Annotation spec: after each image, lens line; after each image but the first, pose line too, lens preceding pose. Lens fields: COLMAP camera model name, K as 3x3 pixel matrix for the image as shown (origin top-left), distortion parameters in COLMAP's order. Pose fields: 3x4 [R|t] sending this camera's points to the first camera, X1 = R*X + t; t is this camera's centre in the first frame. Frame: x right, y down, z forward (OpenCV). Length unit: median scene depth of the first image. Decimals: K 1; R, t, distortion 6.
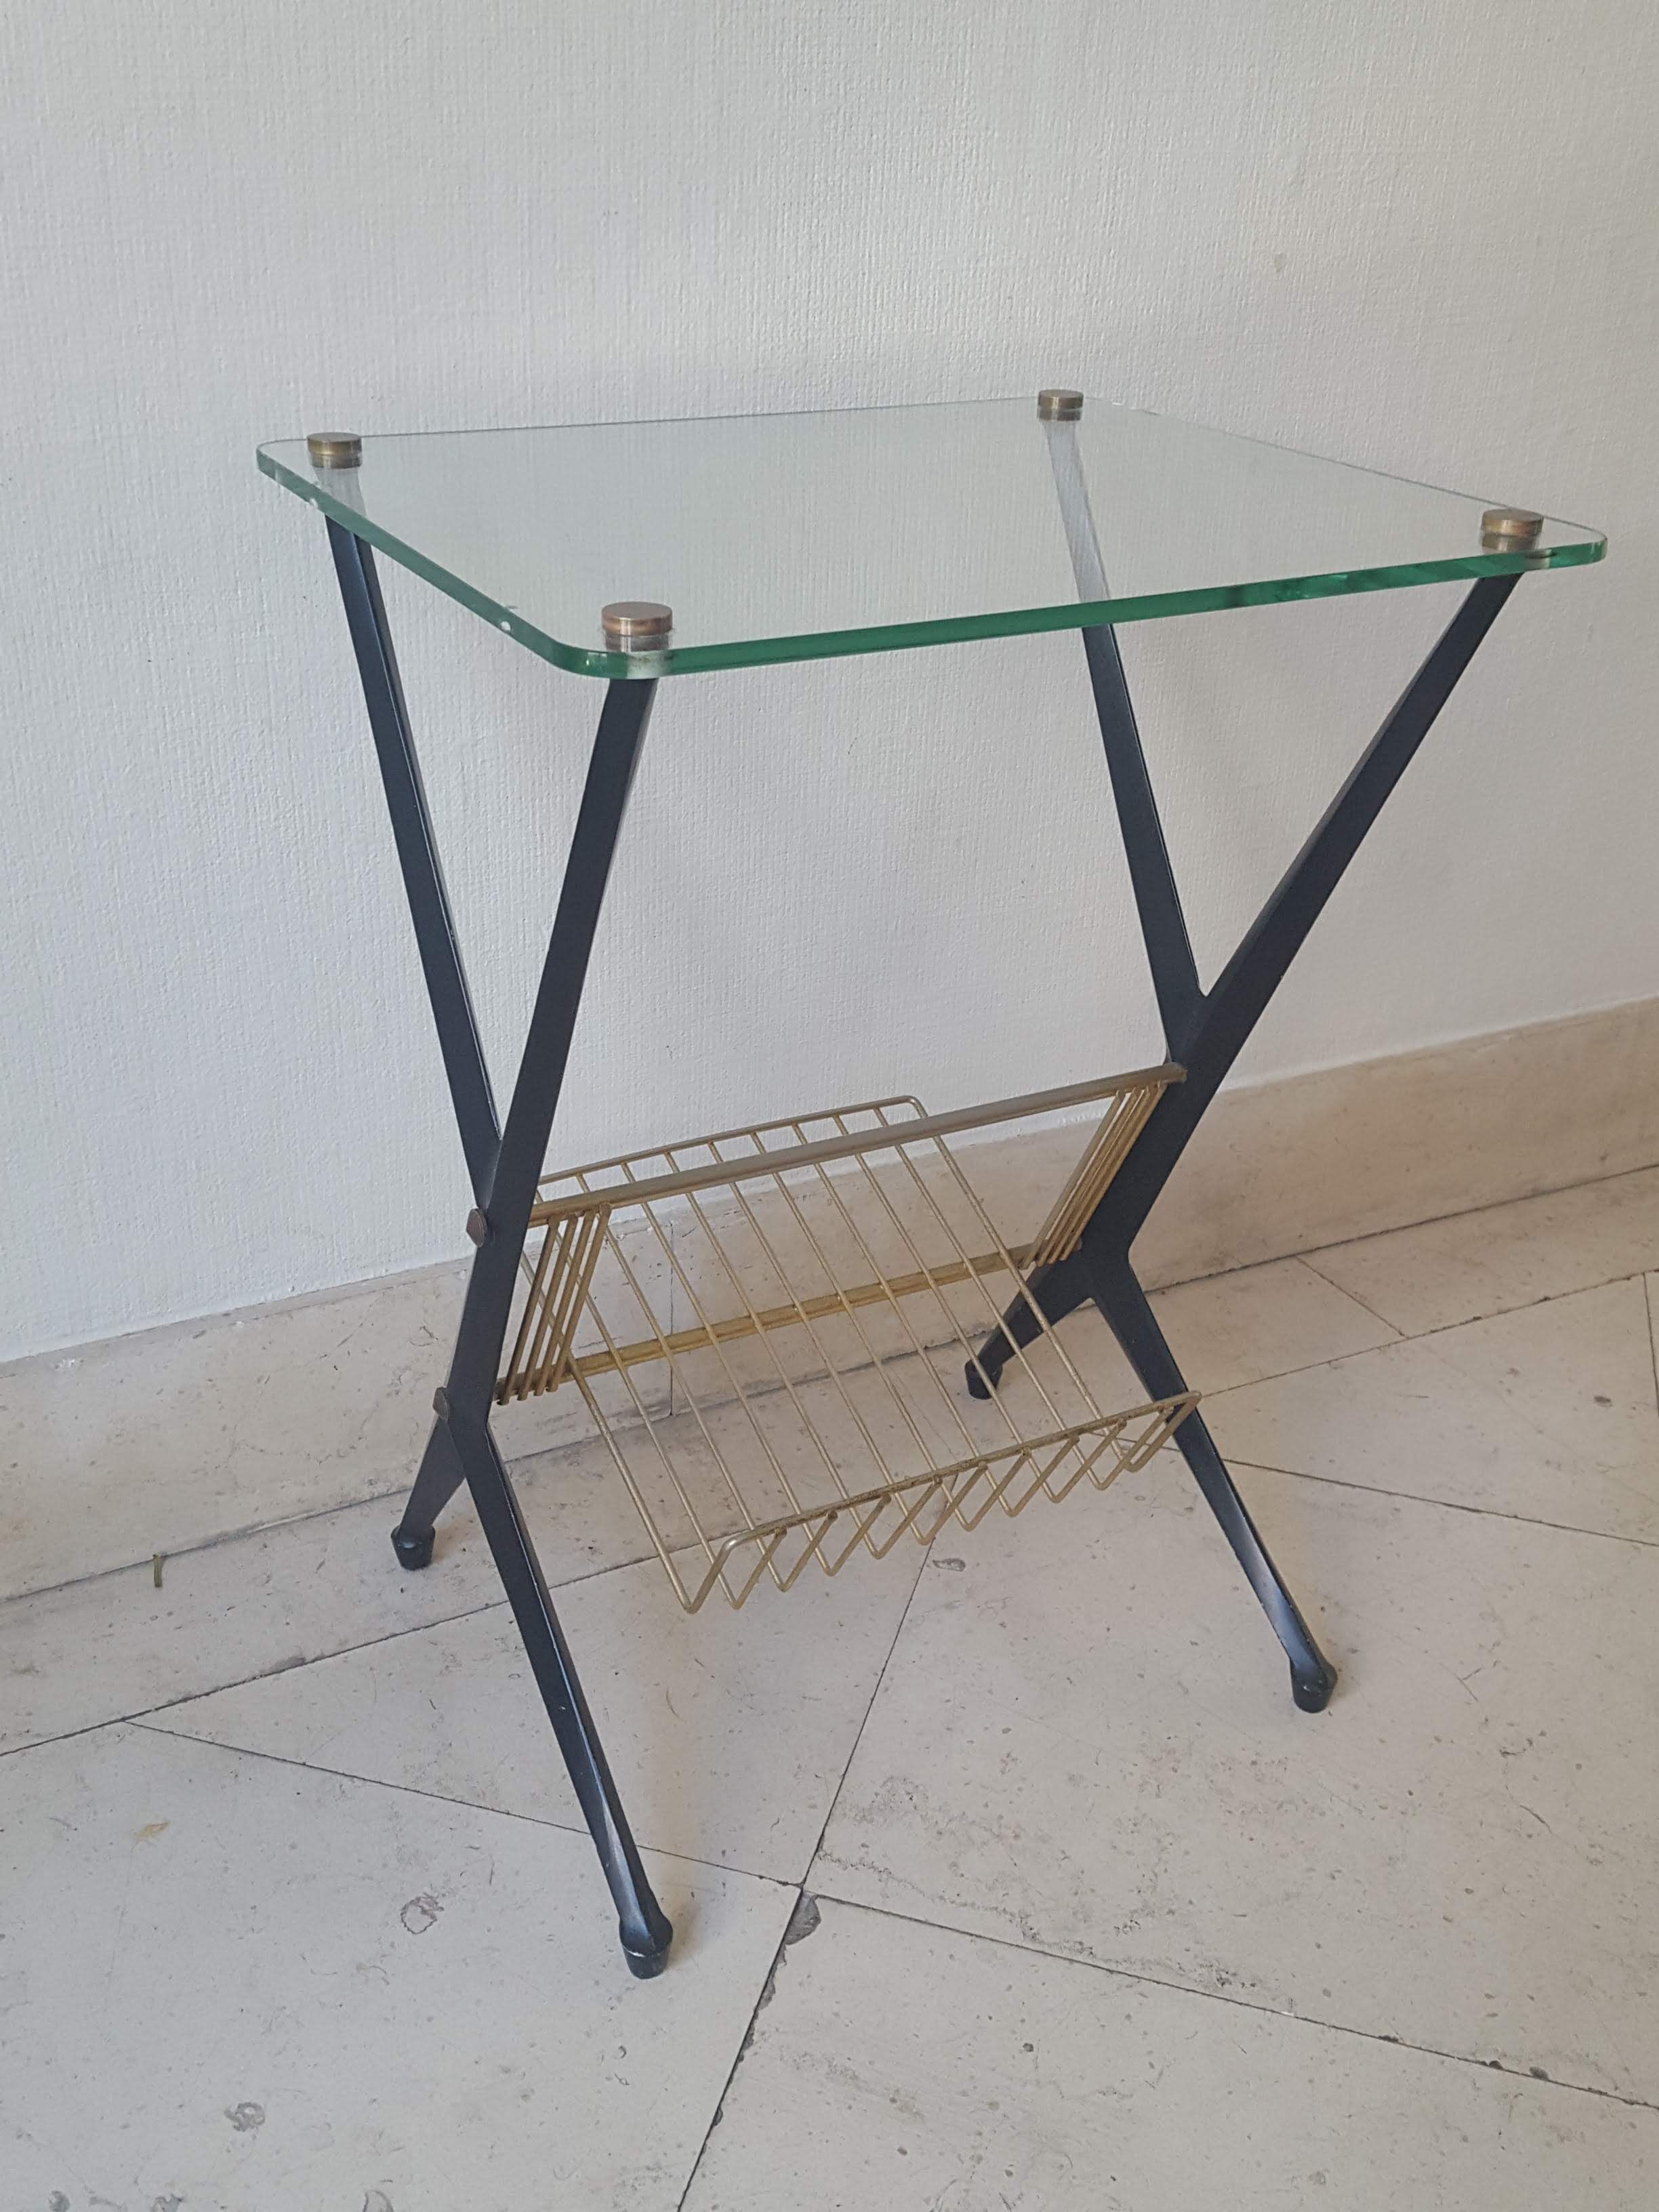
lens RADIAL K [[2282.0, 0, 829.5], [0, 2282.0, 1106.0], [0, 0, 1]] dist [0.193628, -0.400605]
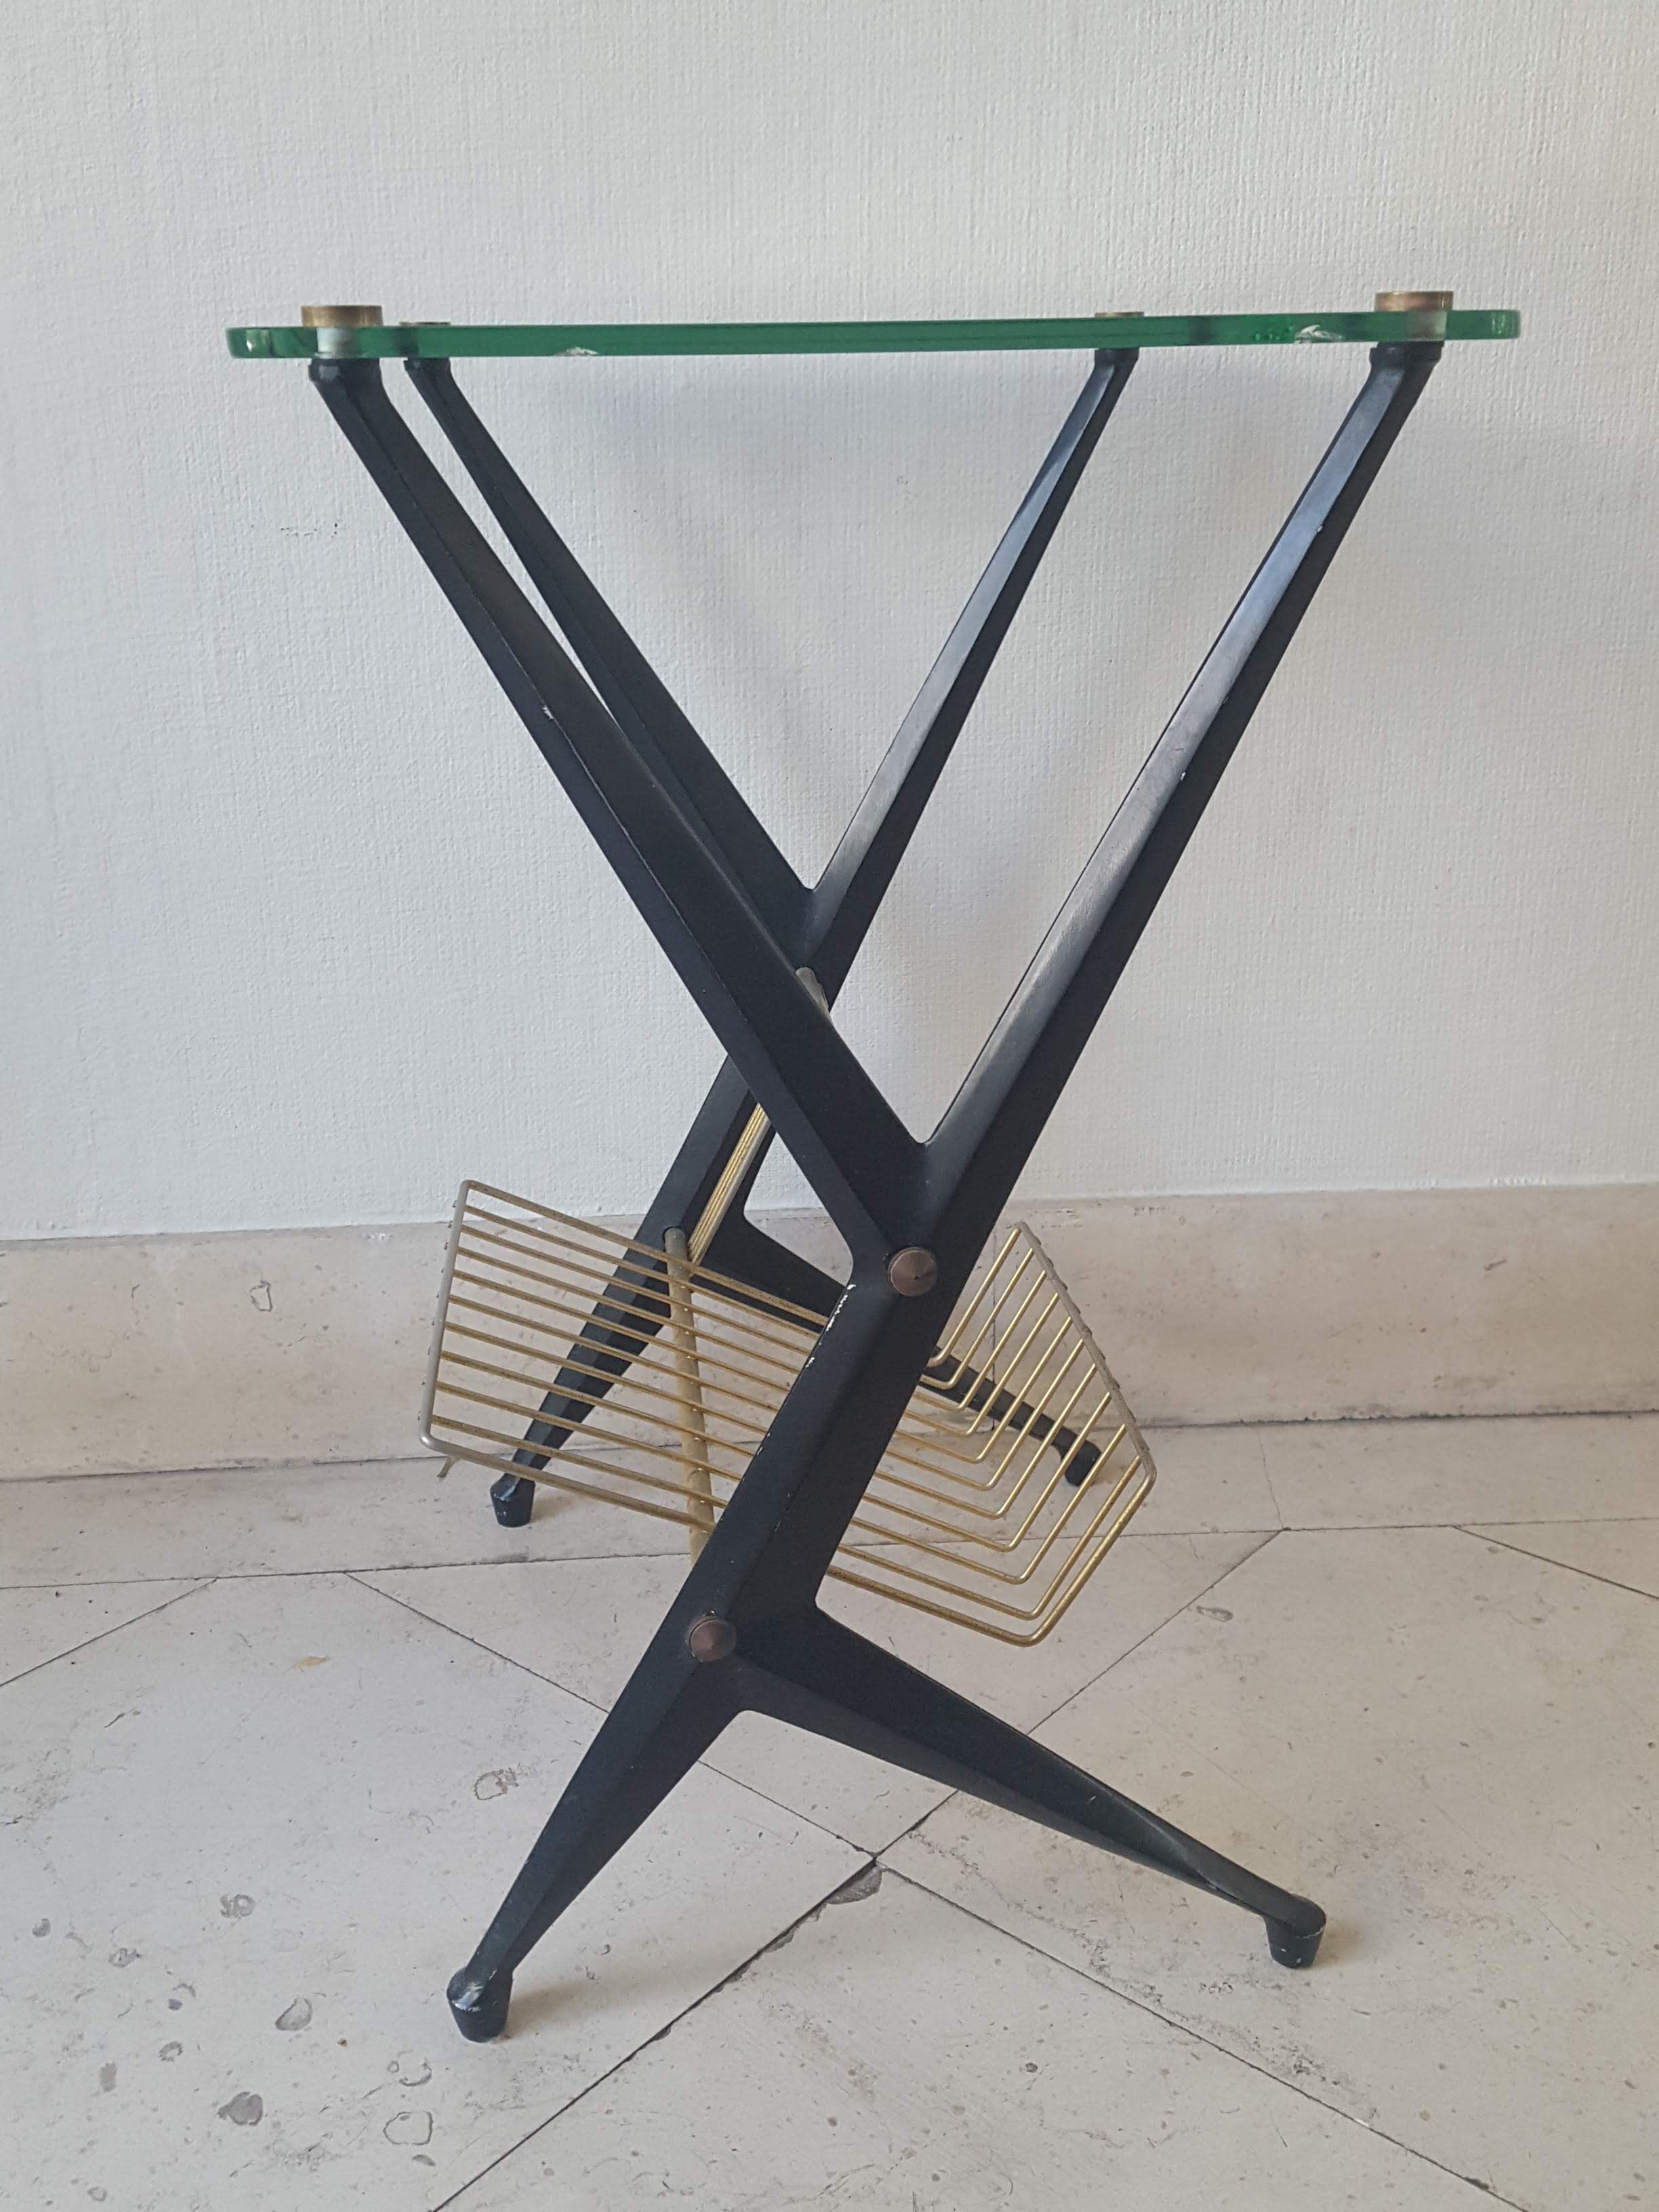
lens RADIAL K [[2271.9, 0, 829.5], [0, 2271.9, 1106.0], [0, 0, 1]] dist [0.198989, -0.439235]
pose [[0.905302, 0.086574, -0.415853, 0.314637], [-0.146719, 0.982486, -0.114866, 0.154779], [0.398625, 0.165001, 0.902149, 0.138112]]
